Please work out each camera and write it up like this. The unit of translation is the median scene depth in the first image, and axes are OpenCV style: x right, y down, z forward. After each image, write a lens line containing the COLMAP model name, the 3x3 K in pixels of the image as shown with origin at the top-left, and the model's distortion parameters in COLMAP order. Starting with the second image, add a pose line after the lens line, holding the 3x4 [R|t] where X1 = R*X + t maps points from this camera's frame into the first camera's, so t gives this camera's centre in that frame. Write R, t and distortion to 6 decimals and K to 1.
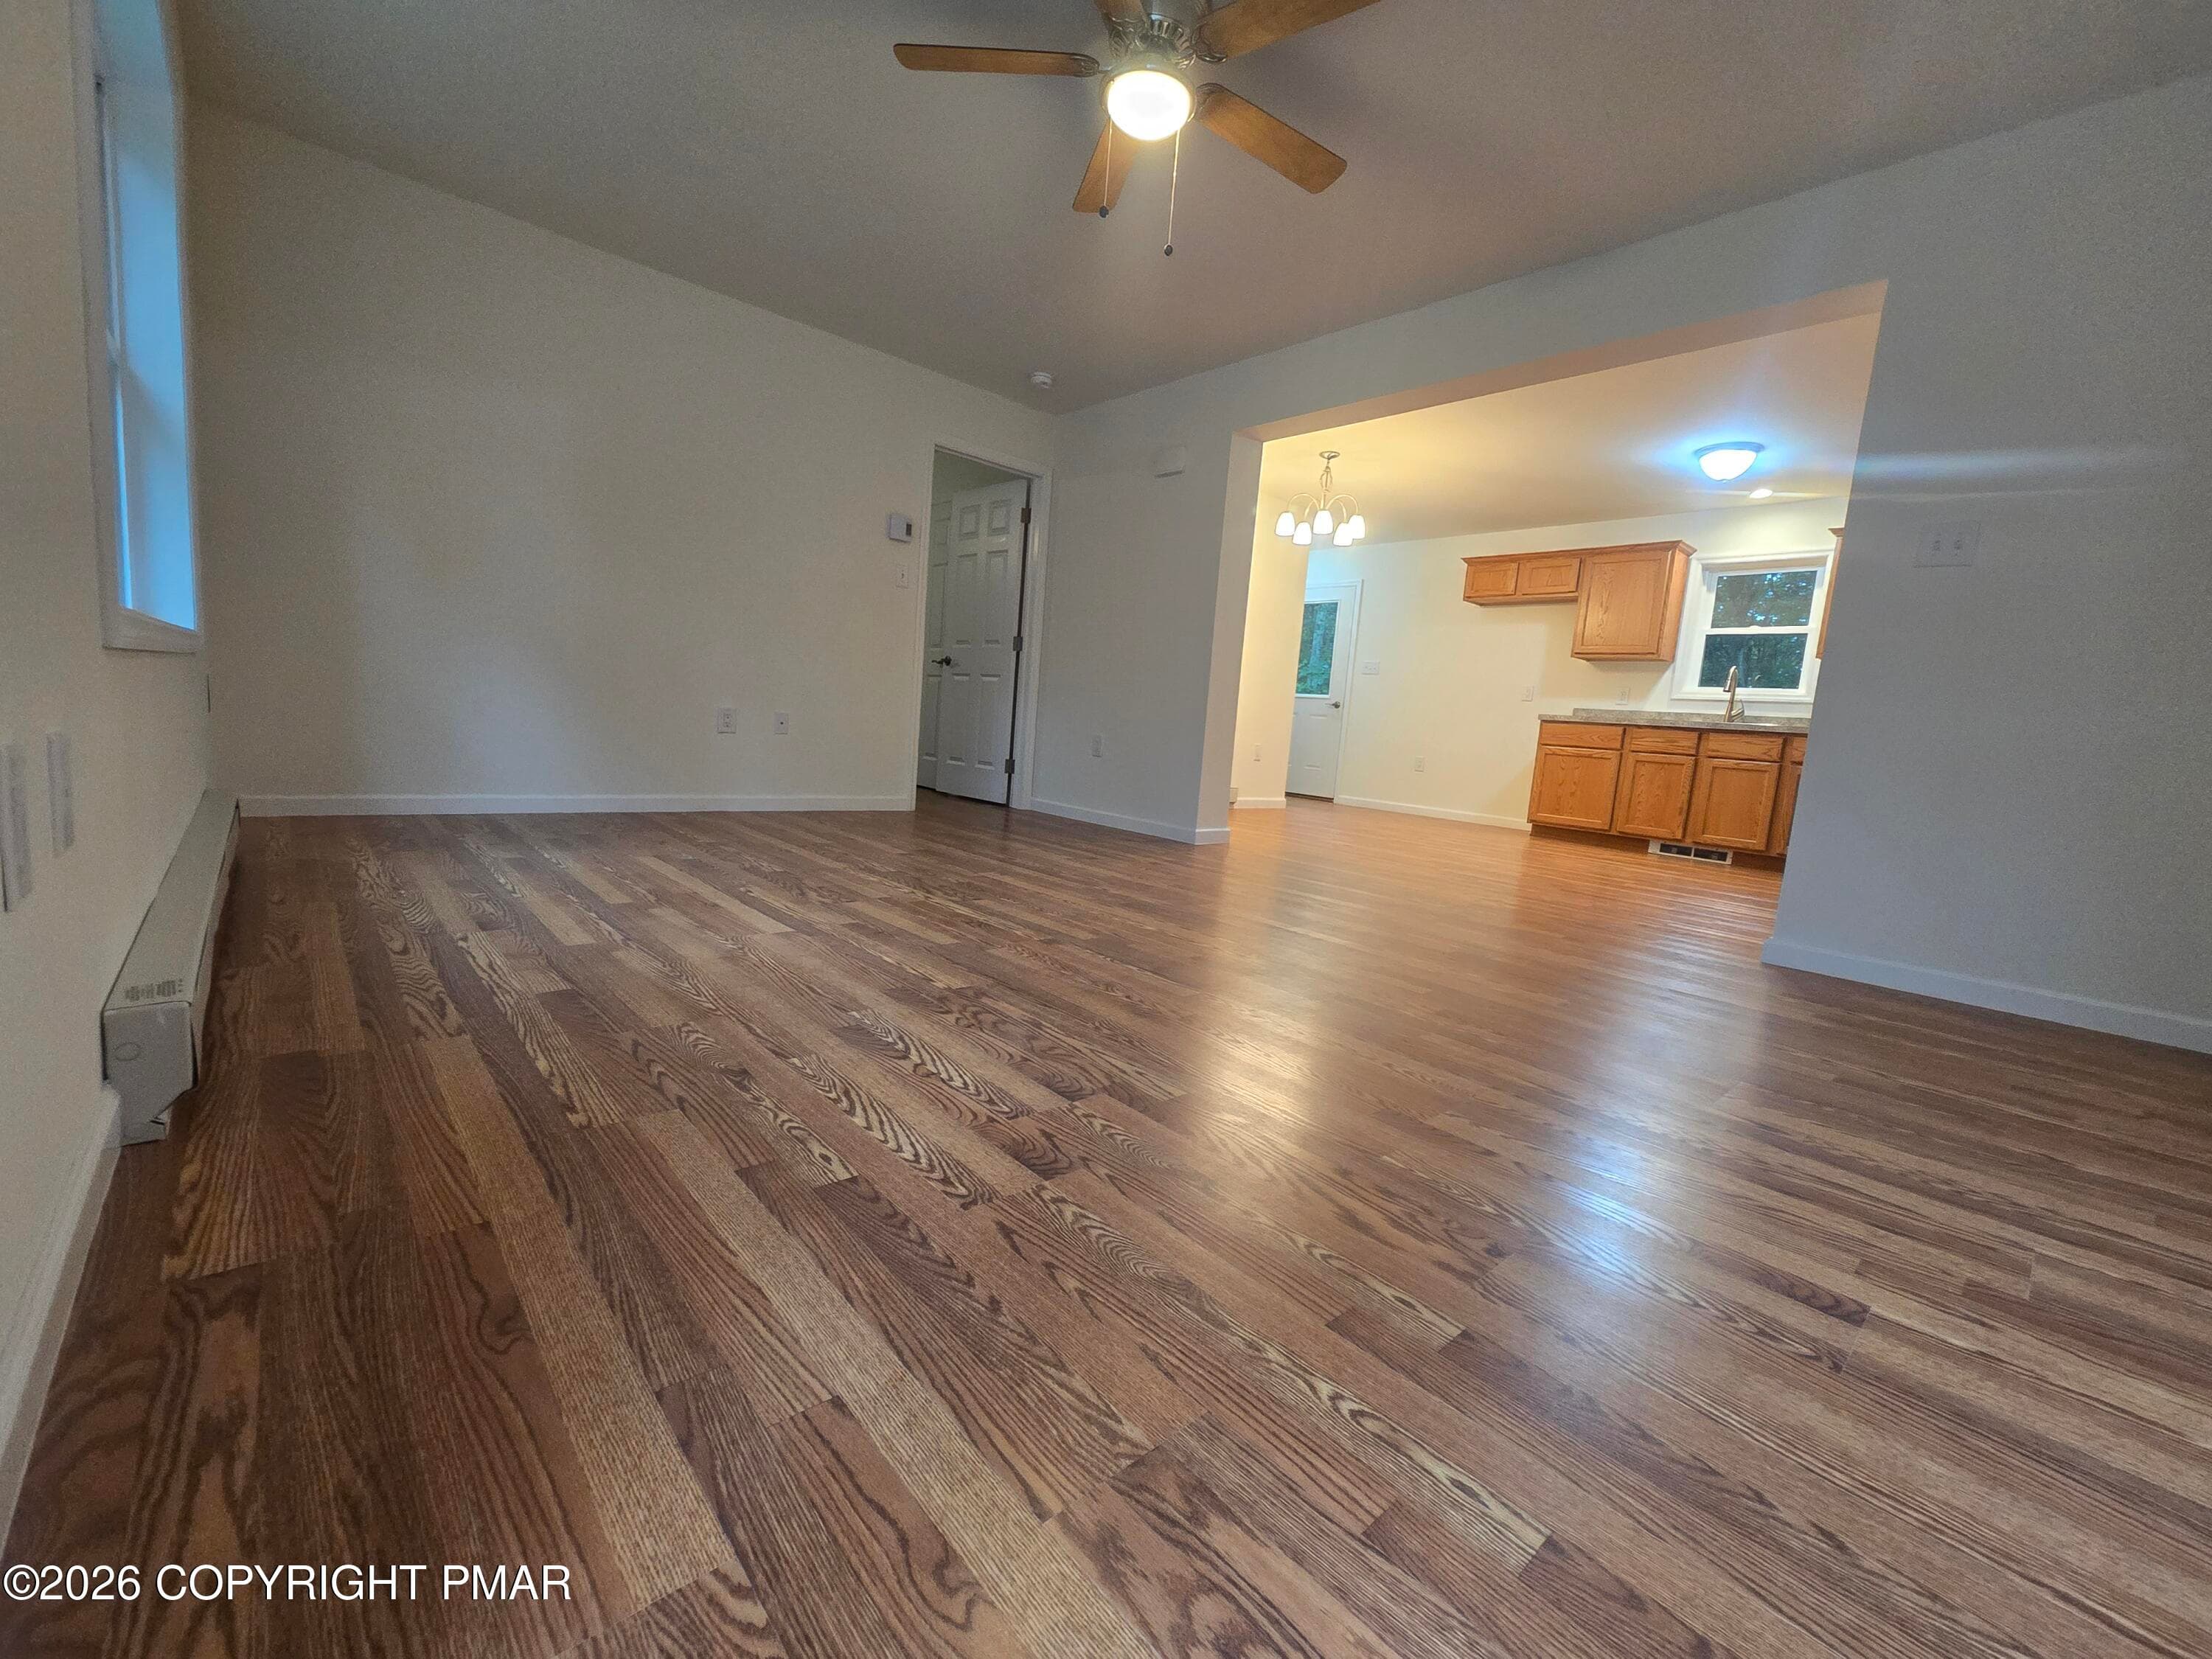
lens RADIAL K [[907.2, 0, 1099.7], [0, 907.2, 826.3], [0, 0, 1]] dist [0.001489, -0.000031]
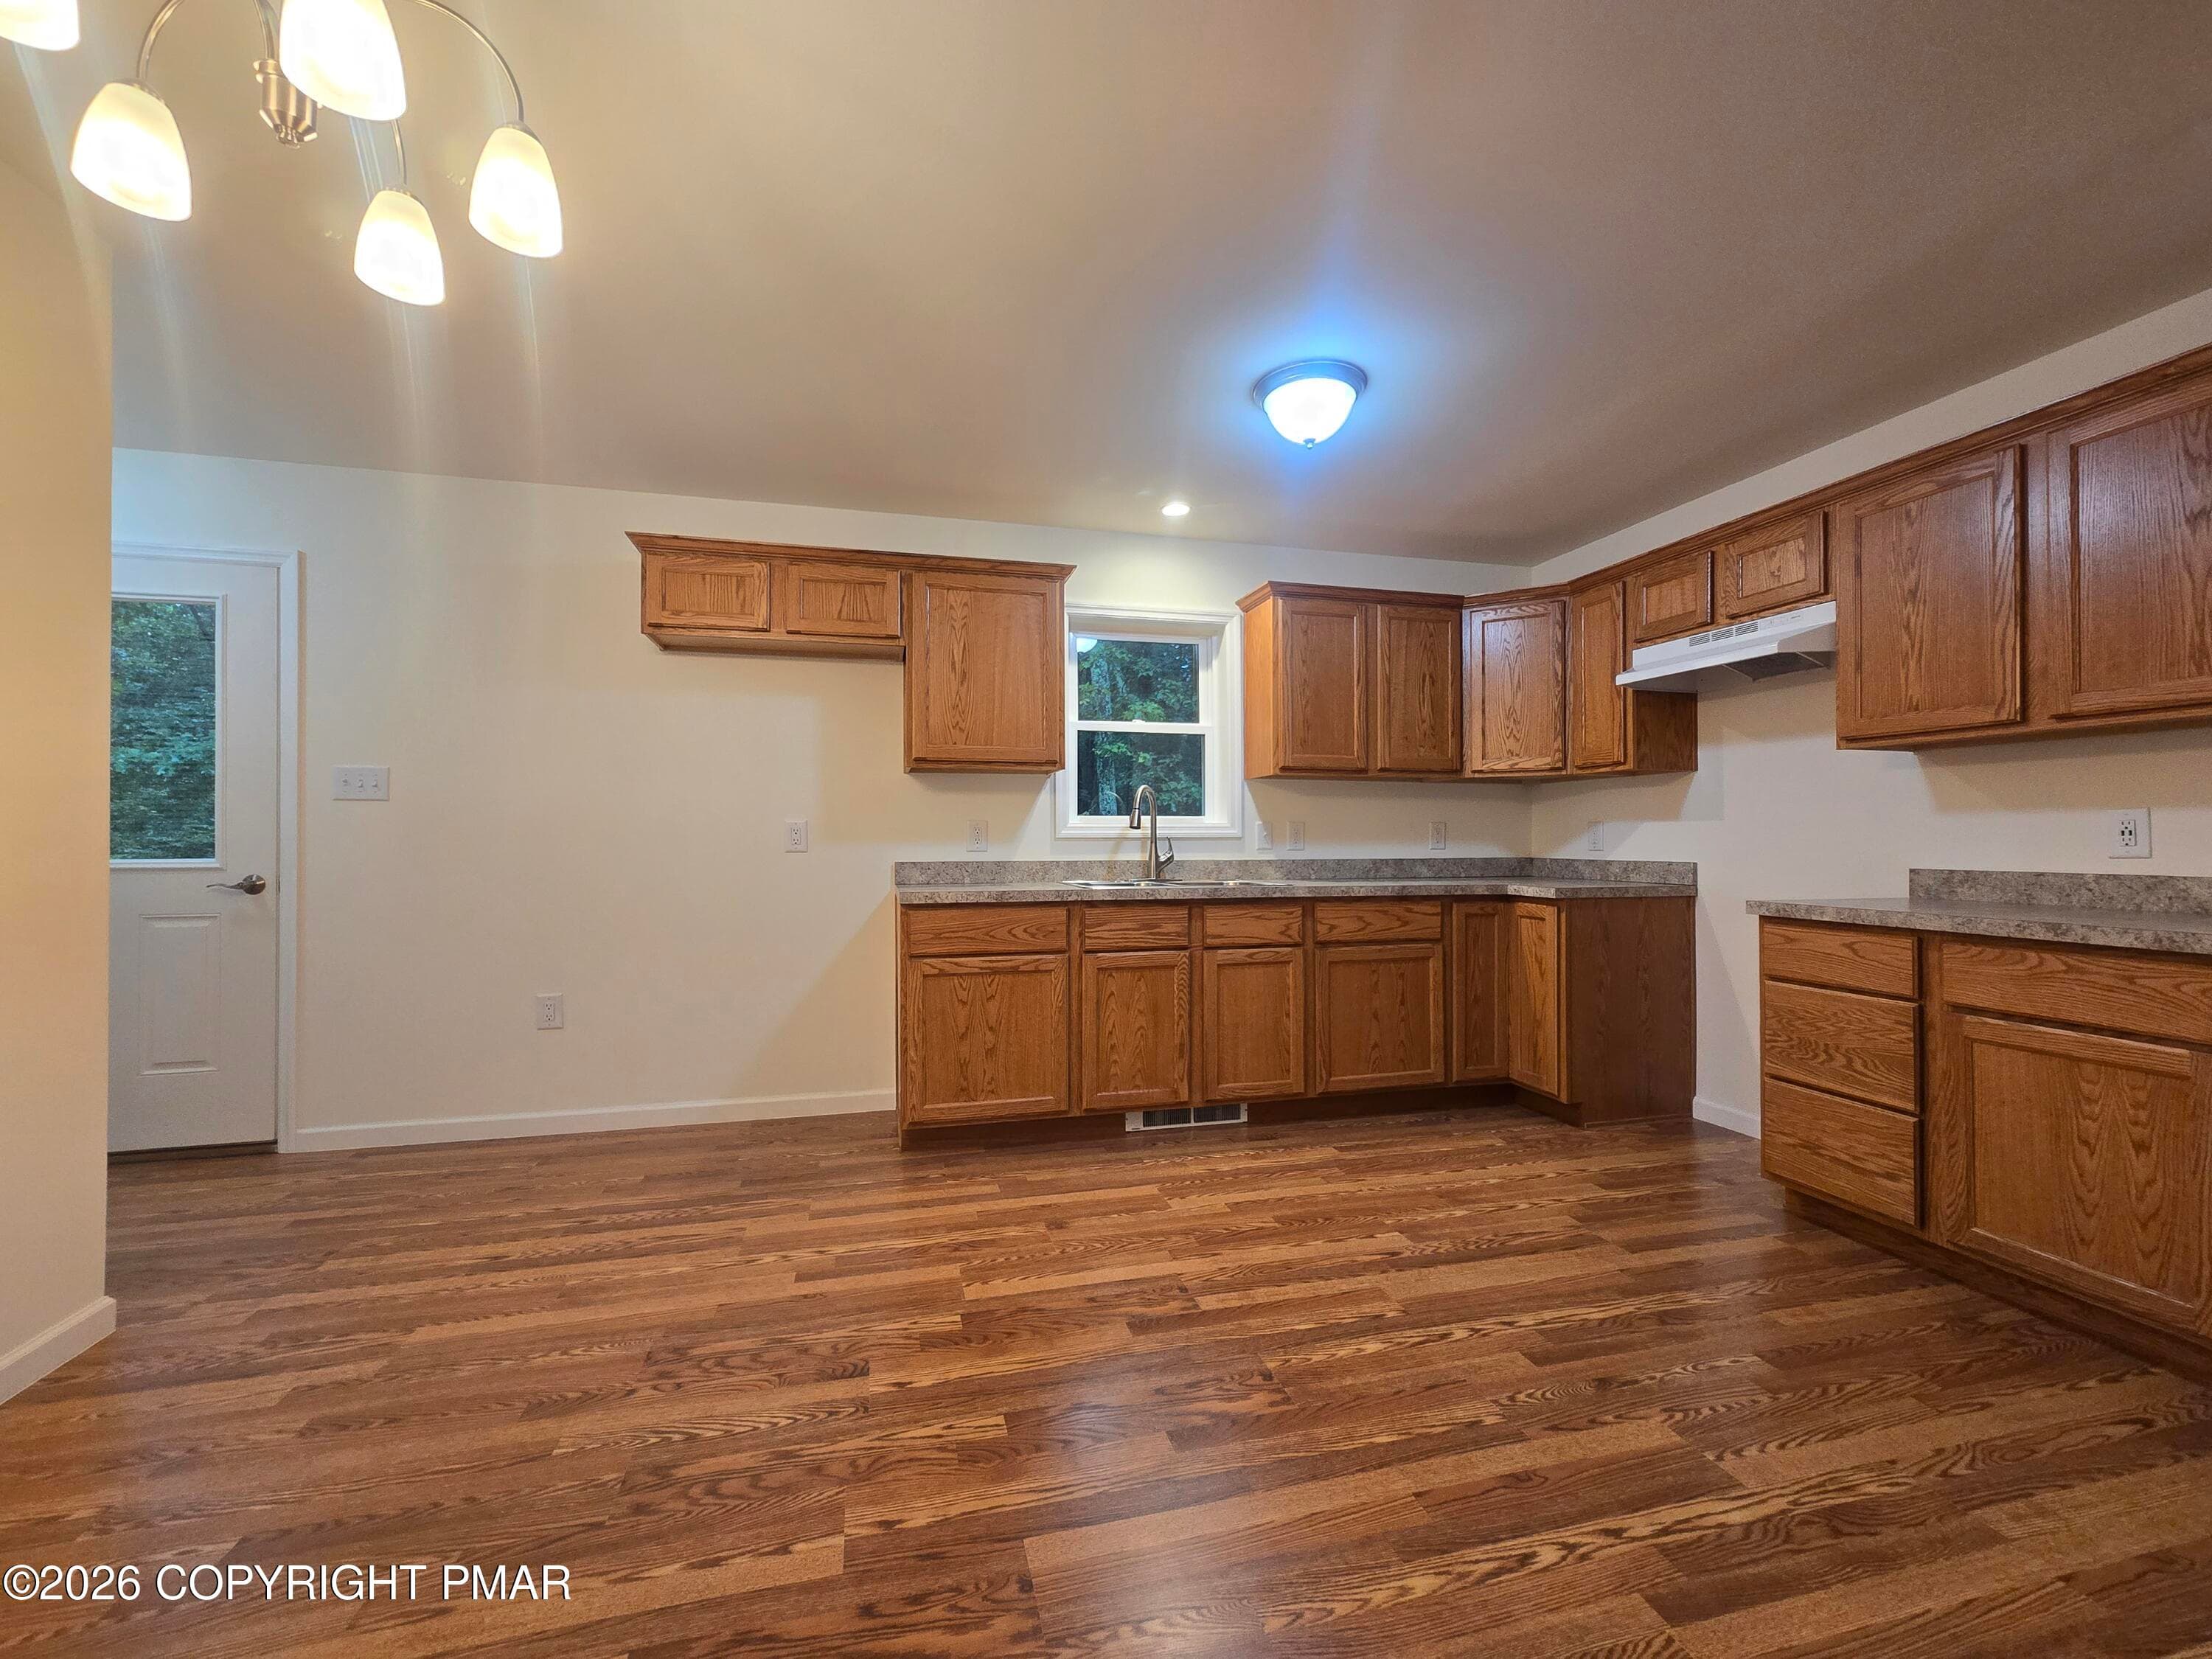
lens RADIAL K [[907.2, 0, 1095.2], [0, 907.2, 826.6], [0, 0, 1]] dist [0.001489, -0.000031]
pose [[0.454640, -0.068607, 0.888029, 0.129712], [0.141651, 0.989909, 0.003958, -0.150861], [-0.879339, 0.123991, 0.459770, 0.729628]]
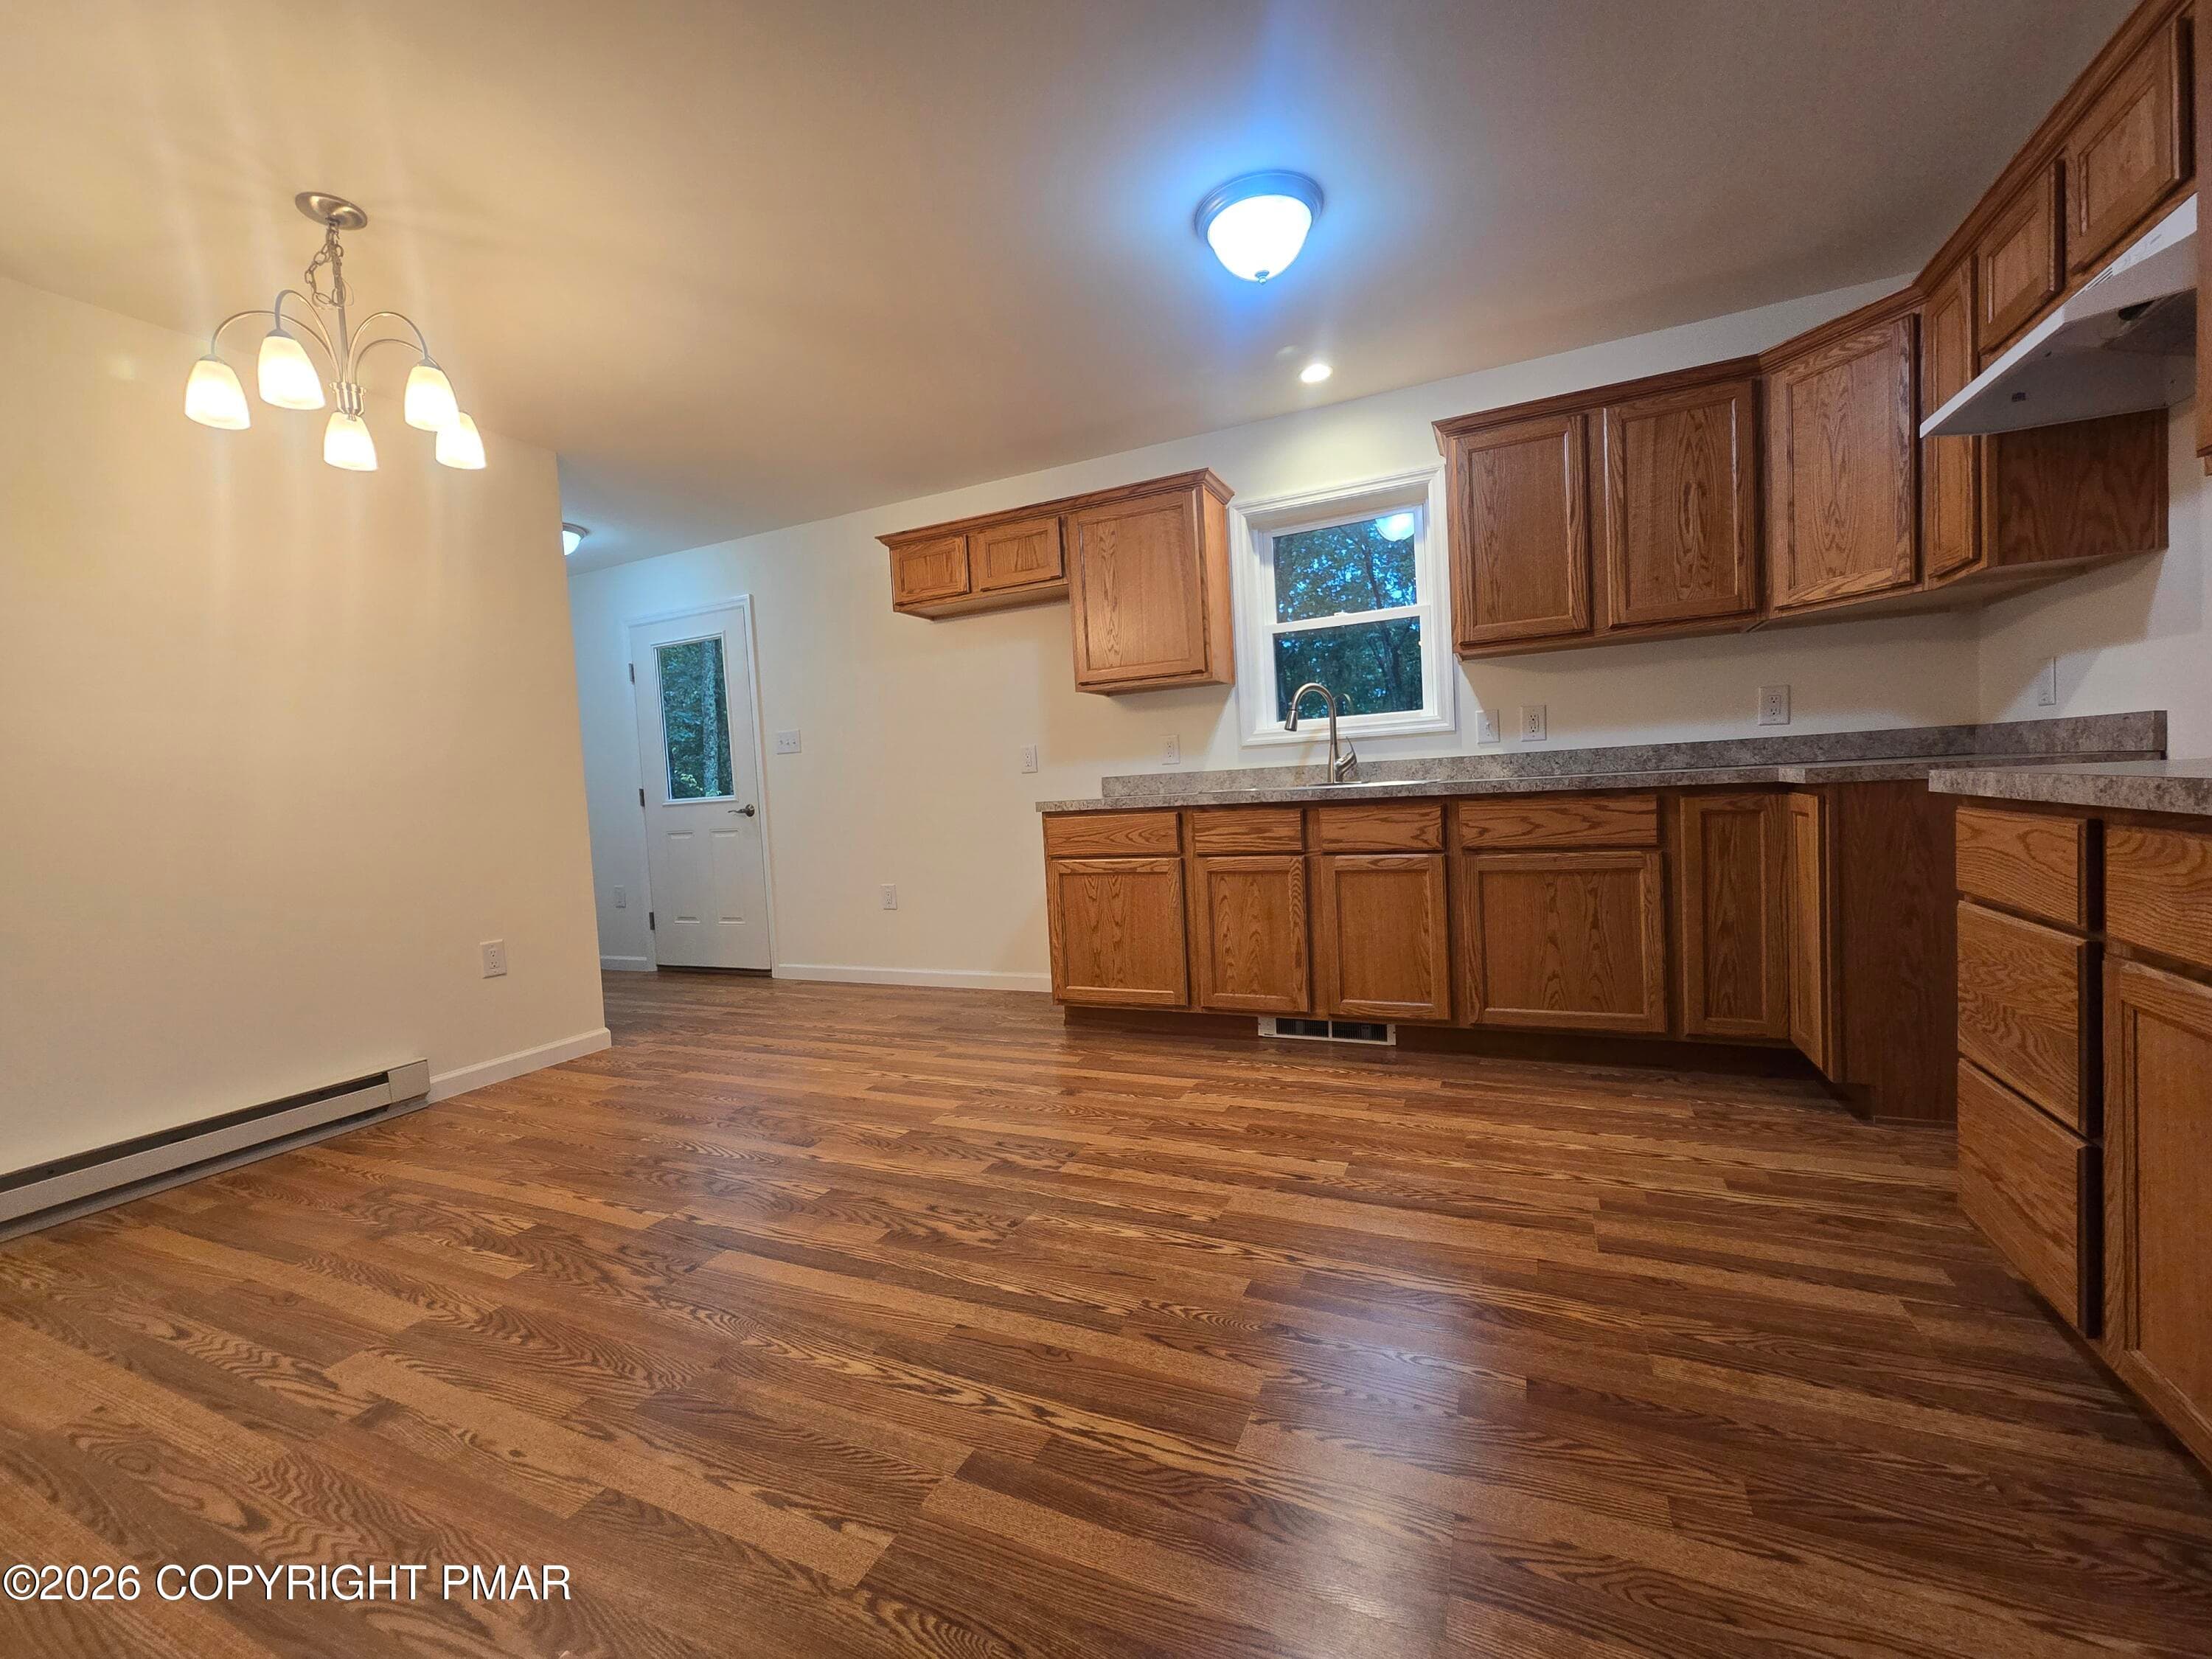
lens RADIAL K [[907.2, 0, 1106.6], [0, 907.2, 828.4], [0, 0, 1]] dist [0.001489, -0.000031]
pose [[0.905563, -0.150783, 0.396510, 0.322055], [0.176207, 0.983948, -0.028256, -0.090551], [-0.385884, 0.095455, 0.917596, 0.520438]]
